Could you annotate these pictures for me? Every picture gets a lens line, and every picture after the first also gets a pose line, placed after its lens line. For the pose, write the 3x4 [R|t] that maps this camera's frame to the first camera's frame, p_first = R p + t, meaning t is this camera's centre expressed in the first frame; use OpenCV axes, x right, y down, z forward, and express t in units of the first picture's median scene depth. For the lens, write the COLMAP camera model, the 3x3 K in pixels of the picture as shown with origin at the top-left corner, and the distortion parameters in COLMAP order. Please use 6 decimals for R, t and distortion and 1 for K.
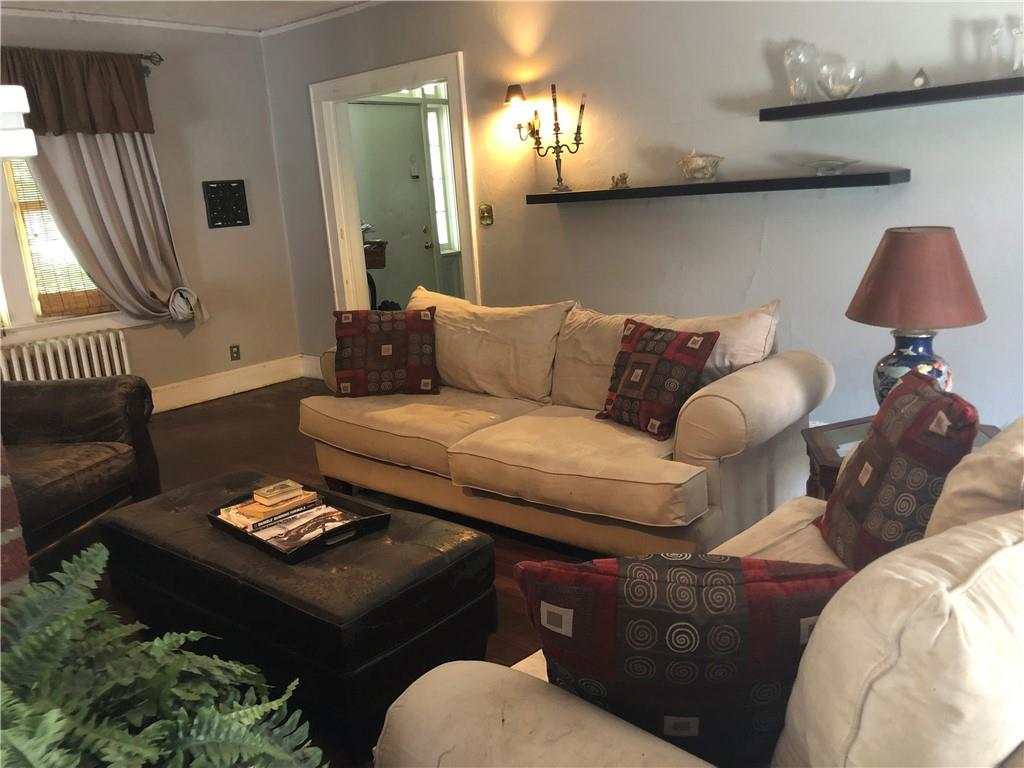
lens RADIAL K [[834.2, 0, 512.0], [0, 834.2, 384.0], [0, 0, 1]] dist [-0.001102, -0.008532]
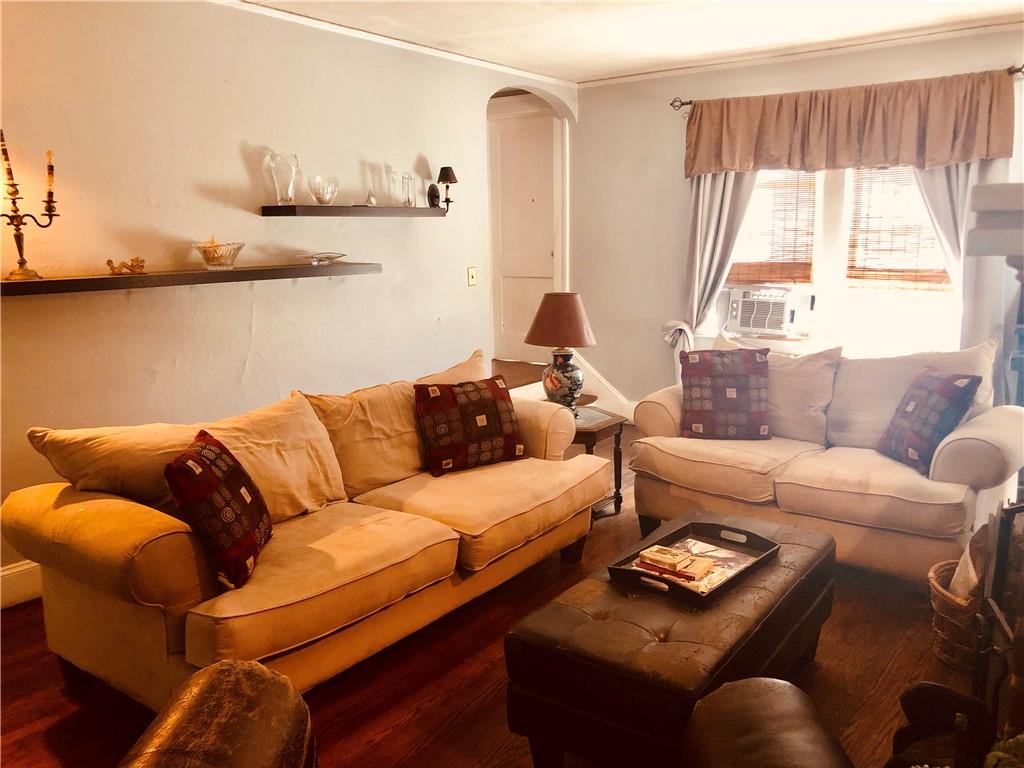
lens RADIAL K [[834.2, 0, 512.0], [0, 834.2, 384.0], [0, 0, 1]] dist [-0.001102, -0.008532]
pose [[-0.070847, -0.101317, 0.992328, -0.715810], [0.249968, 0.961281, 0.115994, -0.130562], [-0.965659, 0.256268, -0.042778, 0.689715]]
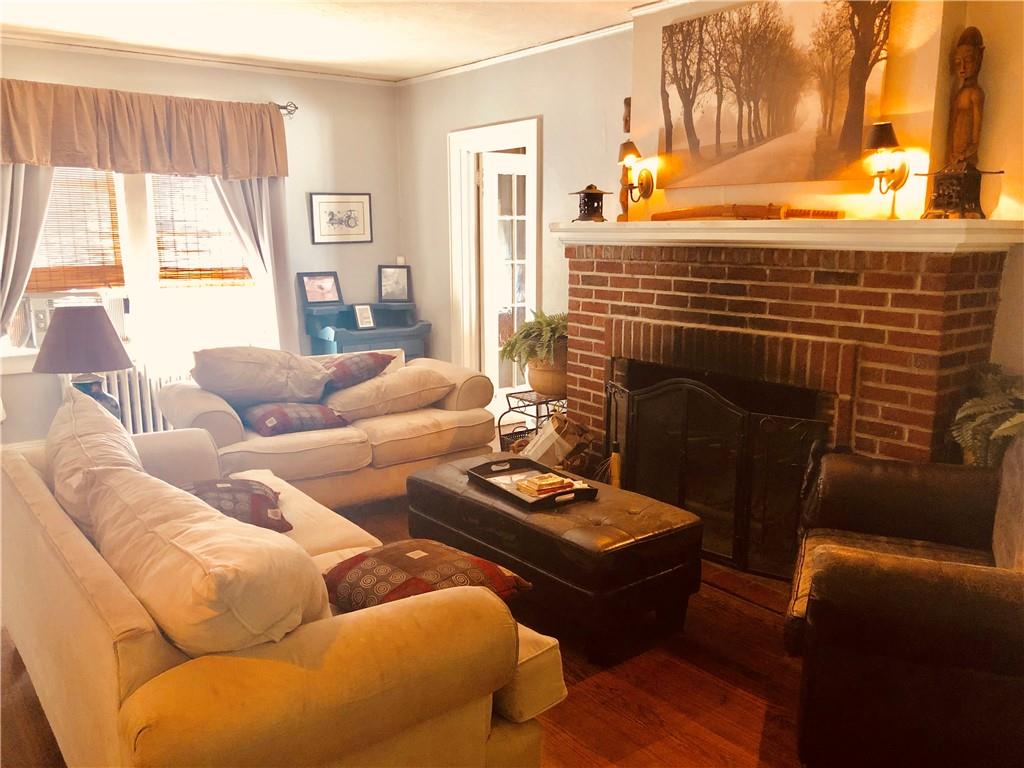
lens RADIAL K [[834.2, 0, 512.0], [0, 834.2, 384.0], [0, 0, 1]] dist [-0.001102, -0.008532]
pose [[-0.981604, 0.040266, 0.186634, -0.281039], [0.111185, 0.915214, 0.387325, -0.298037], [-0.155214, 0.400950, -0.902855, 1.240252]]
